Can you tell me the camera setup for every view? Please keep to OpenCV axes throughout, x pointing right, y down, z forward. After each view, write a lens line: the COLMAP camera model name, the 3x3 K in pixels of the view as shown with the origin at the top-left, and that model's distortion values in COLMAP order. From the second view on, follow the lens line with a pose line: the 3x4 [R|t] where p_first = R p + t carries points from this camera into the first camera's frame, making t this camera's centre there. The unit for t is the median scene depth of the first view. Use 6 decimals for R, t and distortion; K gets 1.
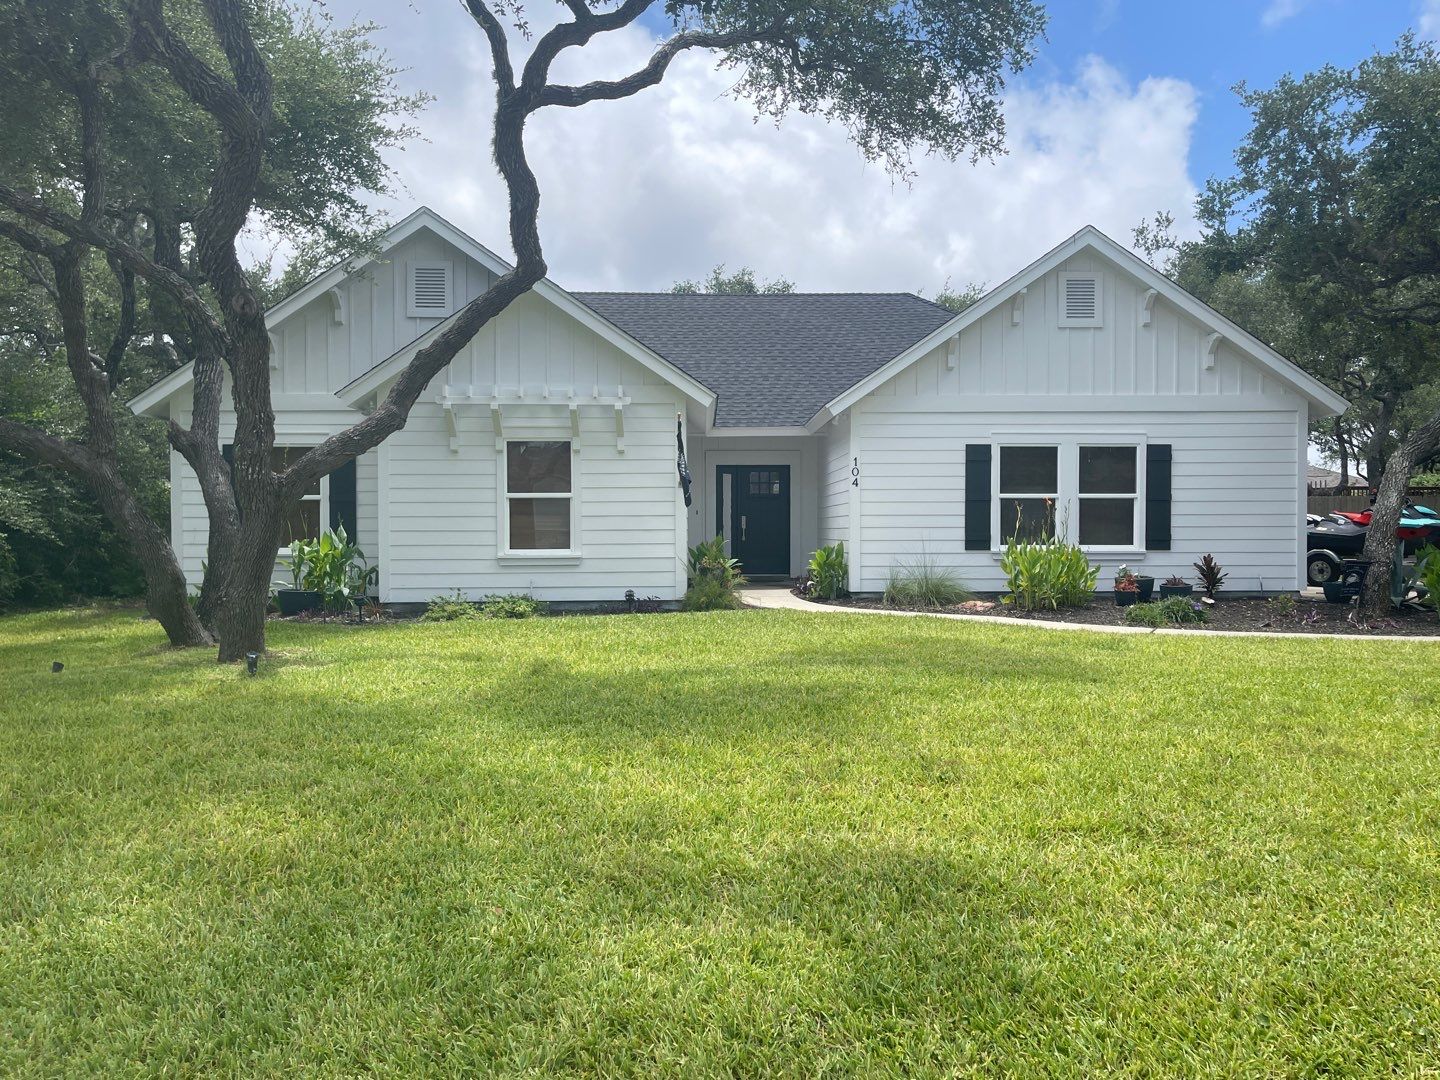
lens RADIAL K [[1114.7, 0, 719.9], [0, 1114.7, 541.5], [0, 0, 1]] dist [0.007206, -0.001967]
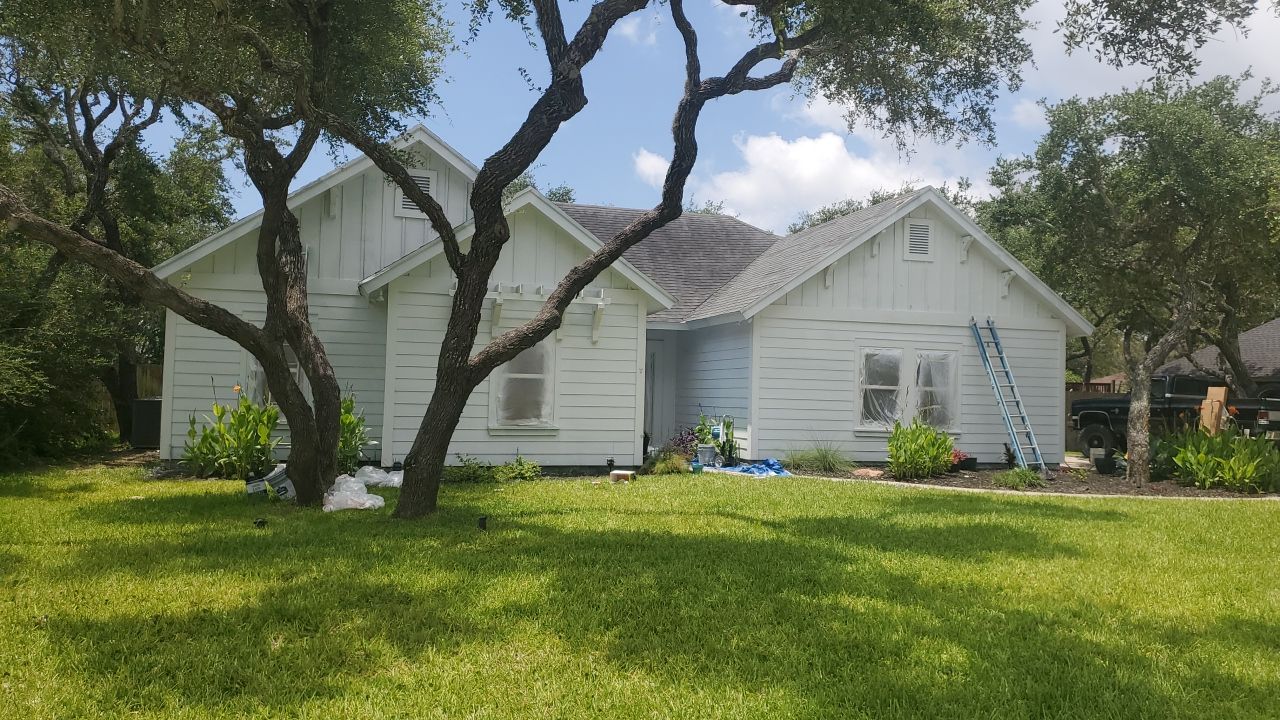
lens RADIAL K [[1000.0, 0, 657.9], [0, 1000.0, 360.9], [0, 0, 1]] dist [-0.003839, -0.001578]
pose [[0.966196, 0.036538, 0.255208, -0.272822], [-0.024705, 0.998472, -0.049421, -0.007867], [-0.256624, 0.041445, 0.965622, -0.057390]]
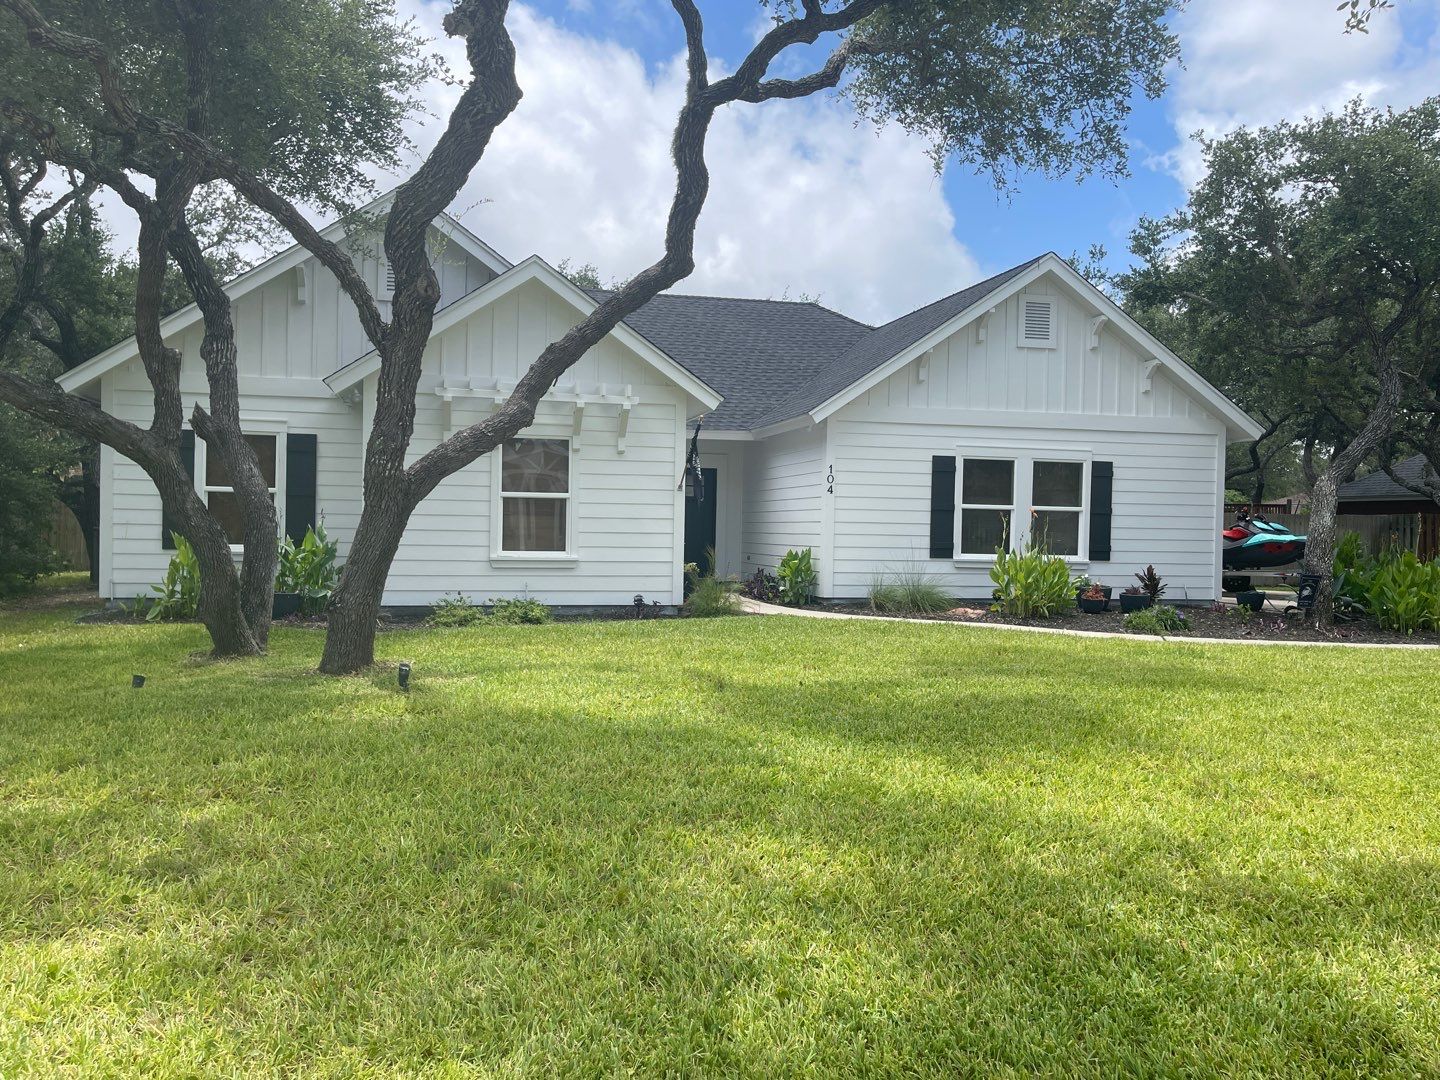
lens RADIAL K [[1117.7, 0, 691.9], [0, 1117.7, 537.8], [0, 0, 1]] dist [0.010820, 0.008728]
pose [[0.980672, 0.018469, 0.194784, -0.198318], [-0.018142, 0.999829, -0.003464, -0.003323], [-0.194815, -0.000137, 0.980840, 0.027878]]
